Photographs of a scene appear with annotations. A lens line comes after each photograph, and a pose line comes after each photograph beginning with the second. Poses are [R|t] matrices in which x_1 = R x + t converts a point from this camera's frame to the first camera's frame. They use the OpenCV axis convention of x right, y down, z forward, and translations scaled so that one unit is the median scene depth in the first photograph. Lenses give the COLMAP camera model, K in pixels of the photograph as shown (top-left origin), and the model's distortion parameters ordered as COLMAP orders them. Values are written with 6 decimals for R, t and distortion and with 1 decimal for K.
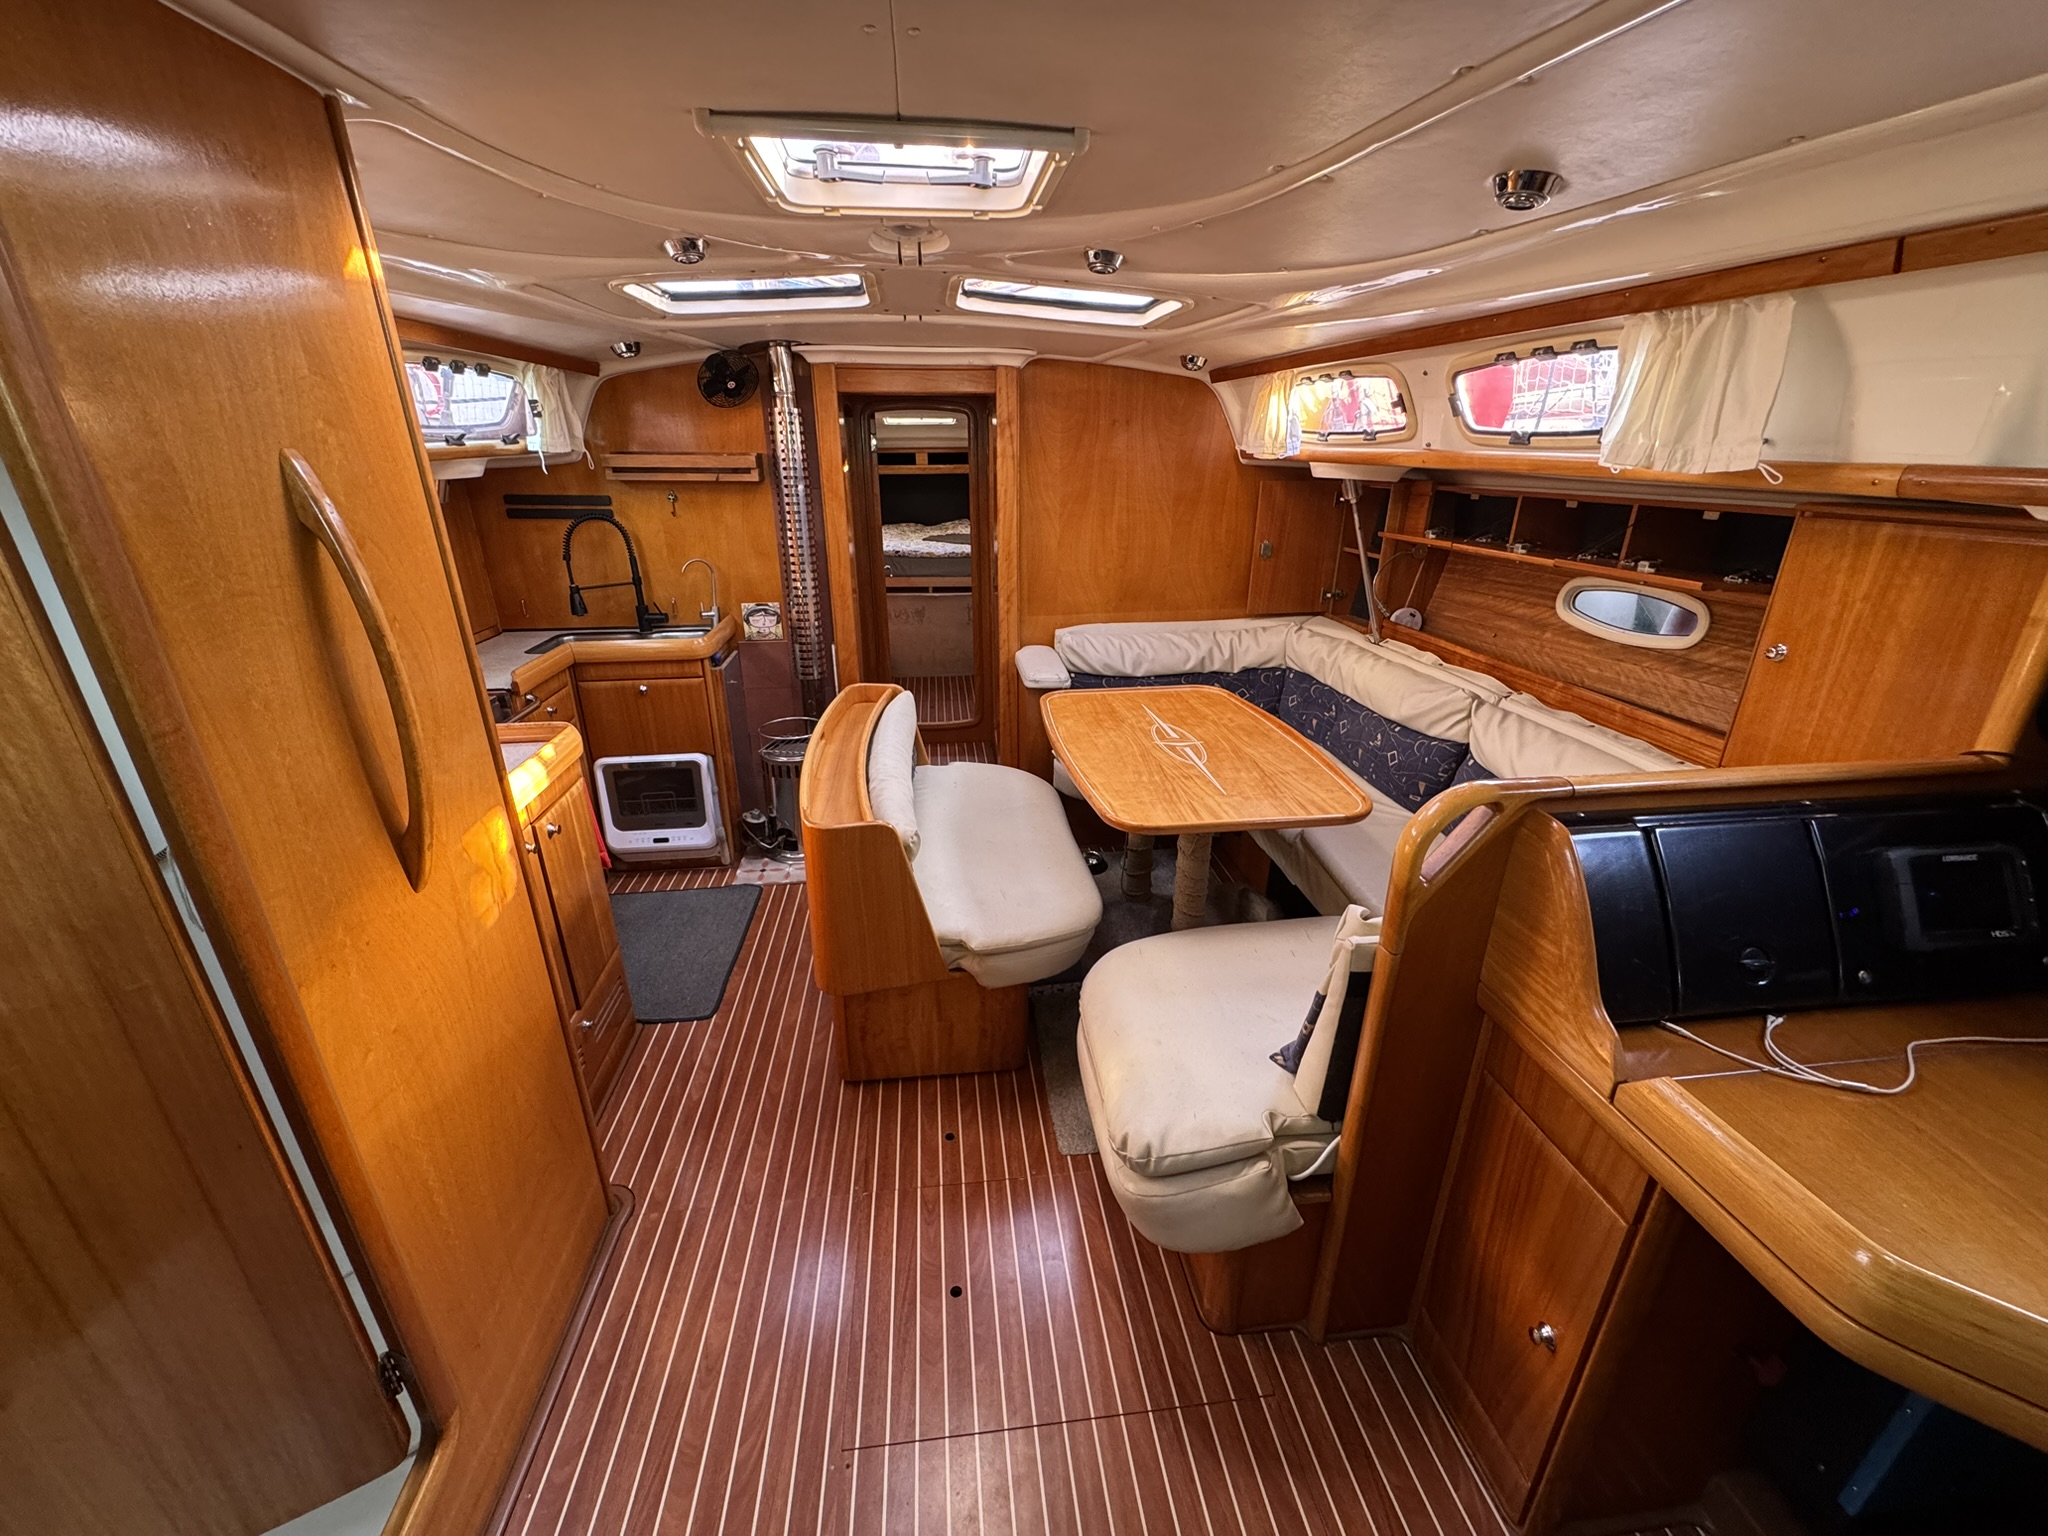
lens RADIAL K [[818.4, 0, 1024.5], [0, 818.4, 769.6], [0, 0, 1]] dist [-0.004764, 0.001229]
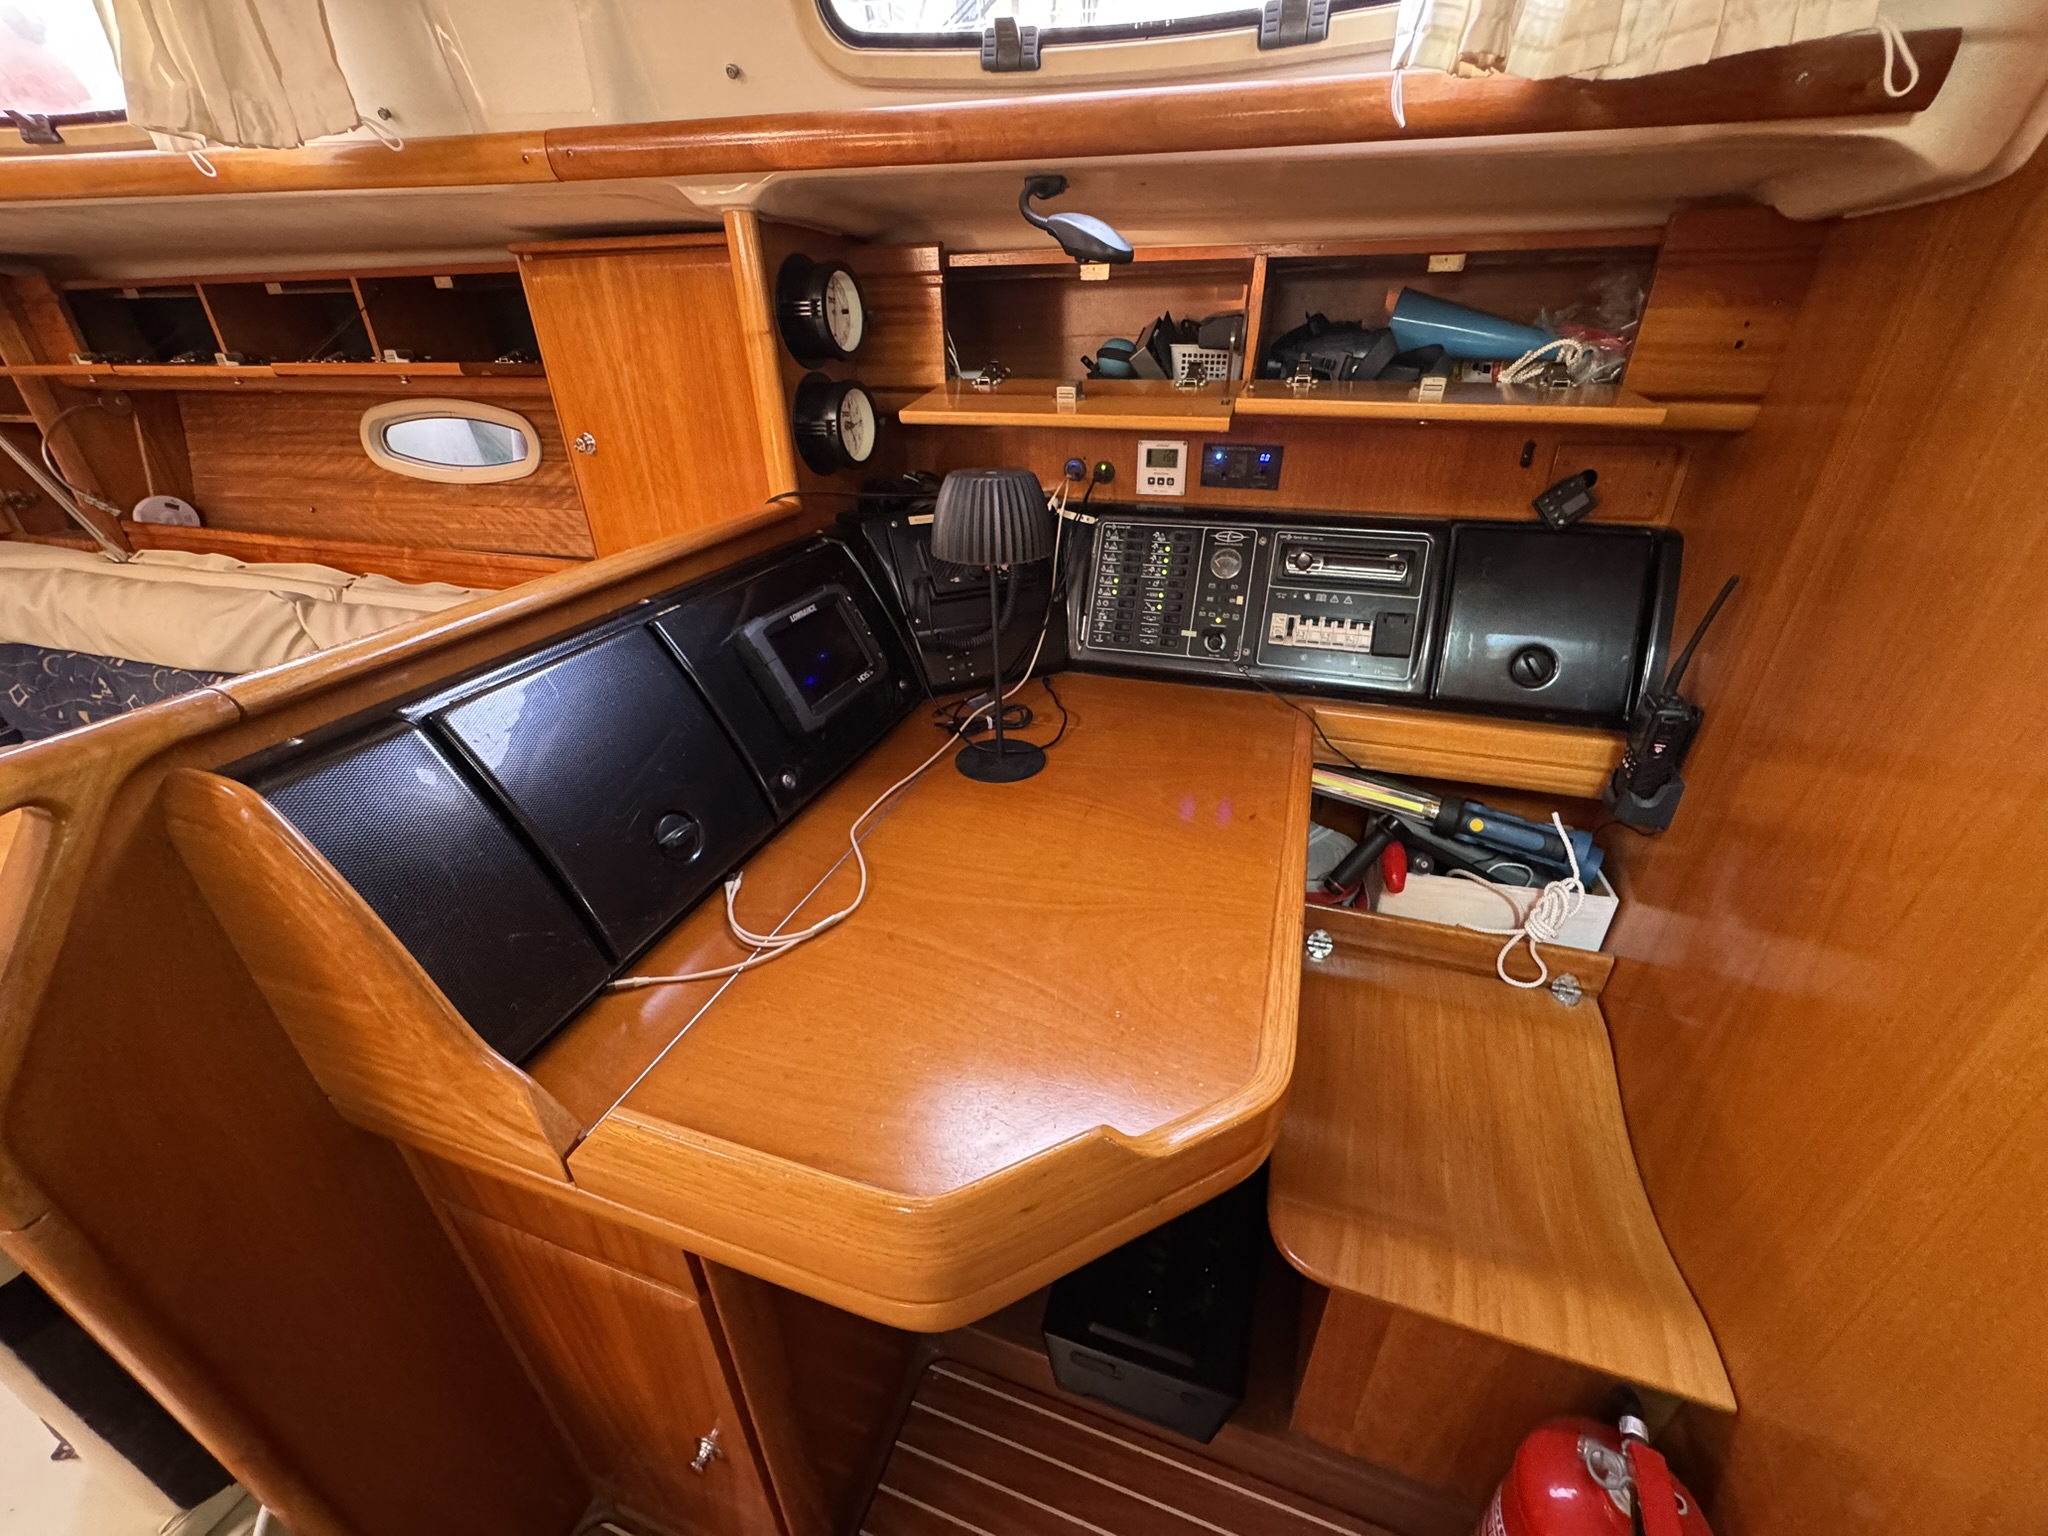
lens RADIAL K [[818.4, 0, 1021.3], [0, 818.4, 773.3], [0, 0, 1]] dist [-0.004764, 0.001229]
pose [[0.434723, -0.438364, 0.786672, 0.183297], [0.335363, 0.889505, 0.310341, 0.025851], [-0.835791, 0.128908, 0.533700, 0.135132]]
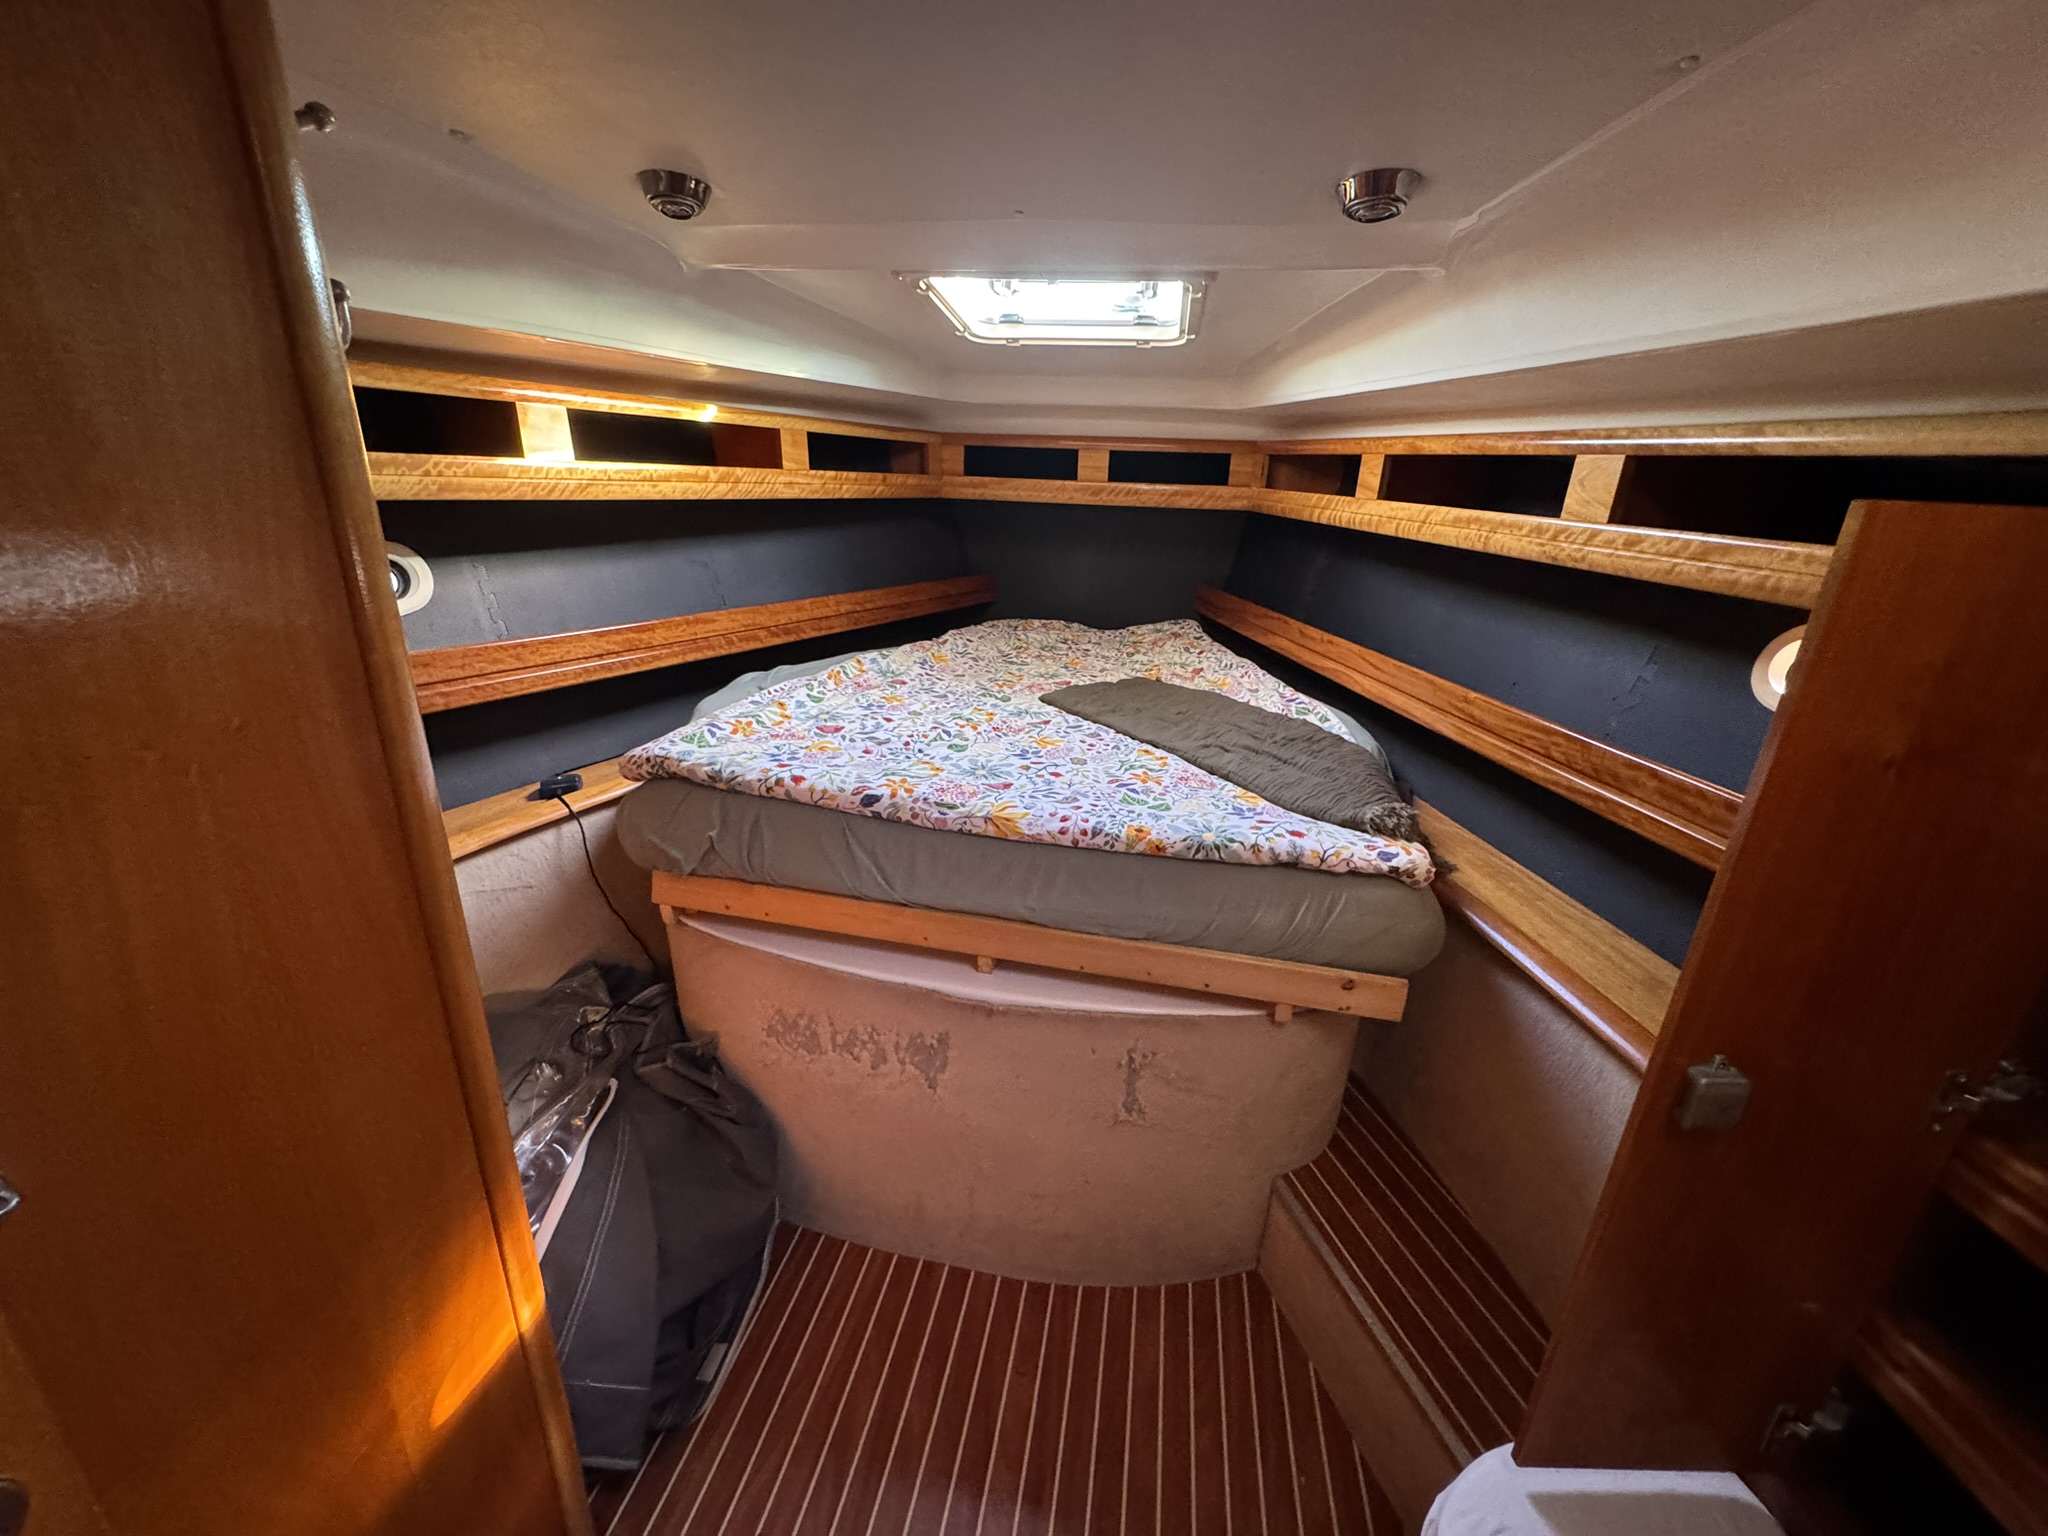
lens RADIAL K [[818.4, 0, 1023.8], [0, 818.4, 773.9], [0, 0, 1]] dist [-0.004764, 0.001229]
pose [[0.959022, 0.129541, -0.251984, -0.102914], [-0.140586, 0.989720, -0.026256, -0.554119], [0.245993, 0.060605, 0.967375, 1.568797]]
